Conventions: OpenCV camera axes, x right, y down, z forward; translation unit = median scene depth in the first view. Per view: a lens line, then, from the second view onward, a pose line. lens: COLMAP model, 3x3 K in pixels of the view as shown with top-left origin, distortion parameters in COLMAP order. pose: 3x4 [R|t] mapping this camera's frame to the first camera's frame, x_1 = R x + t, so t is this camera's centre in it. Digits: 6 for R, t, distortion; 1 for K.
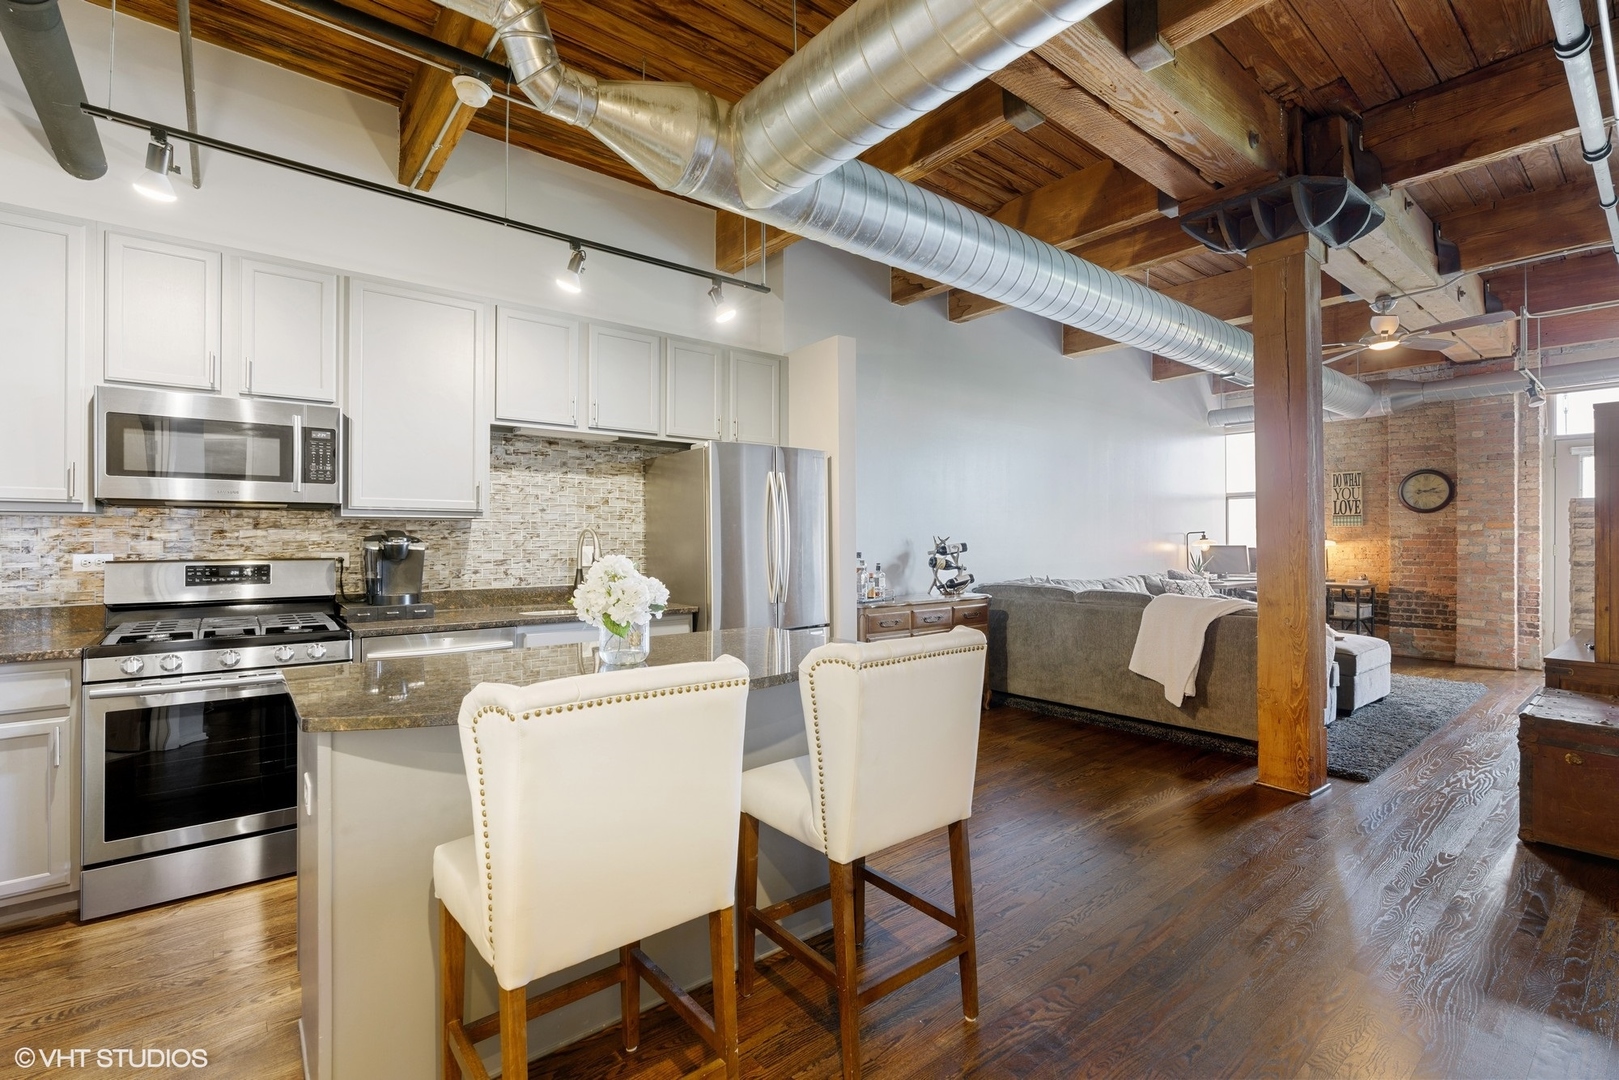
lens RADIAL K [[726.5, 0, 806.8], [0, 726.5, 536.0], [0, 0, 1]] dist [-0.000346, 0.000361]
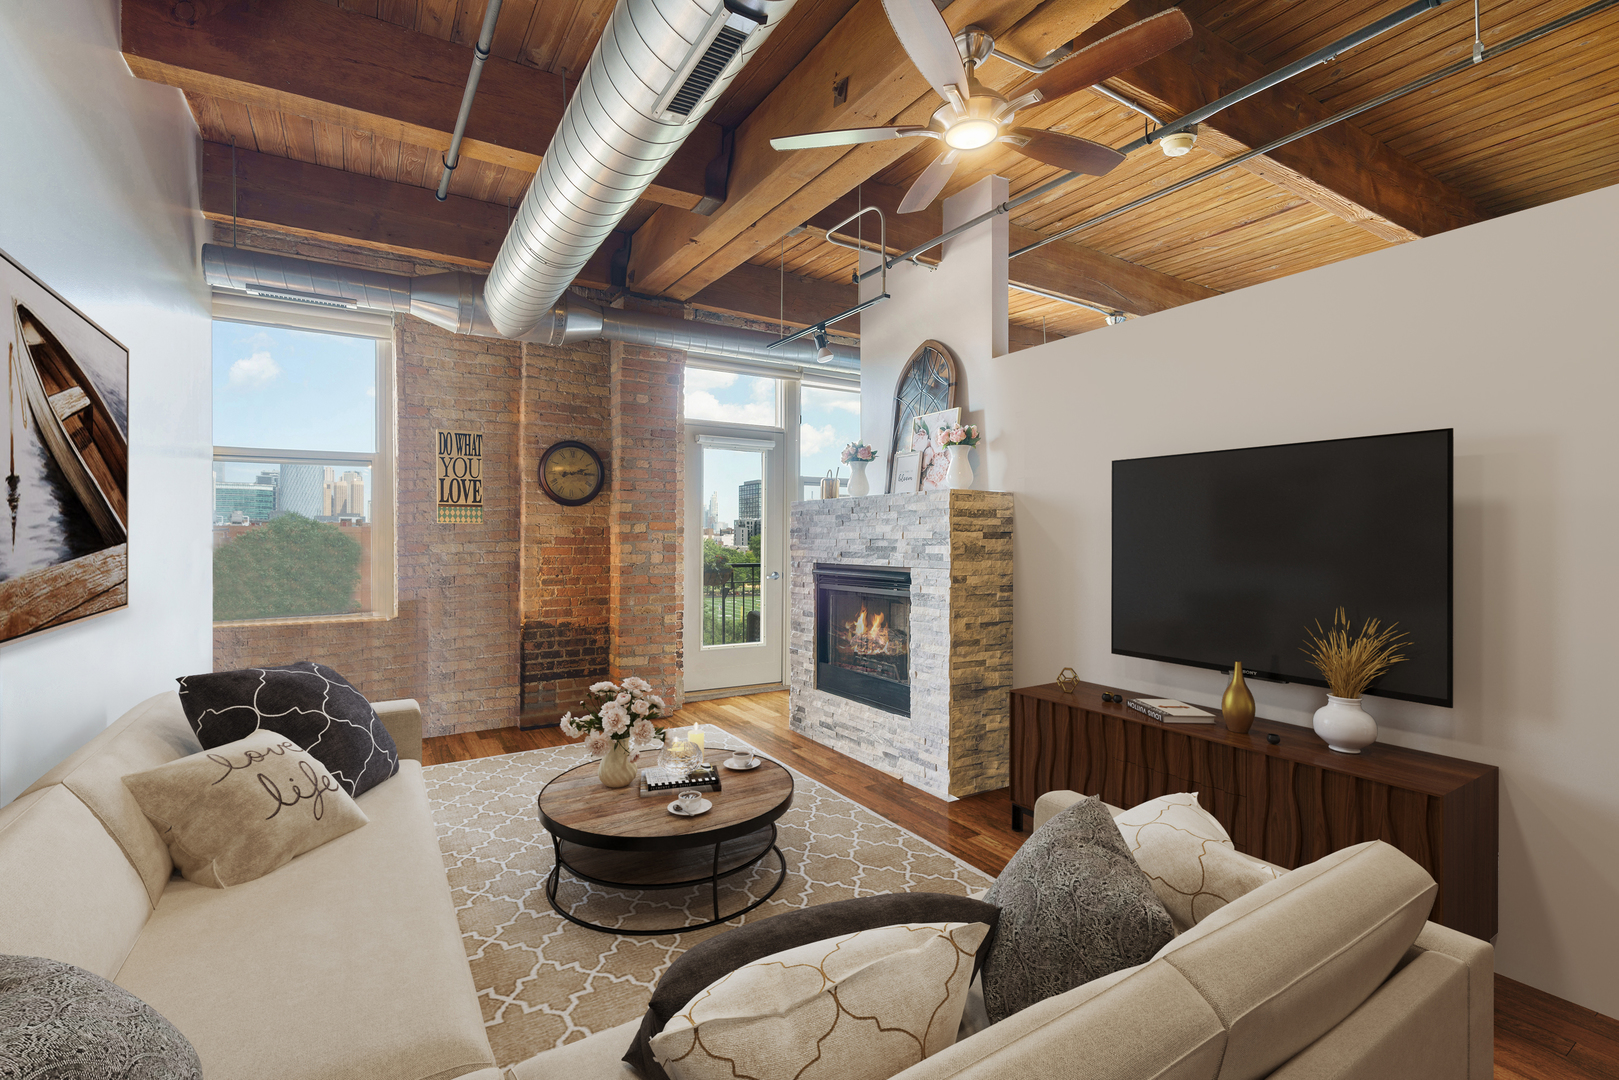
lens RADIAL K [[726.5, 0, 805.6], [0, 726.5, 541.7], [0, 0, 1]] dist [-0.000346, 0.000361]
pose [[0.126994, -0.001085, 0.991903, 0.217204], [-0.002206, 0.999997, 0.001376, -0.000059], [-0.991901, -0.002363, 0.126992, 0.707599]]
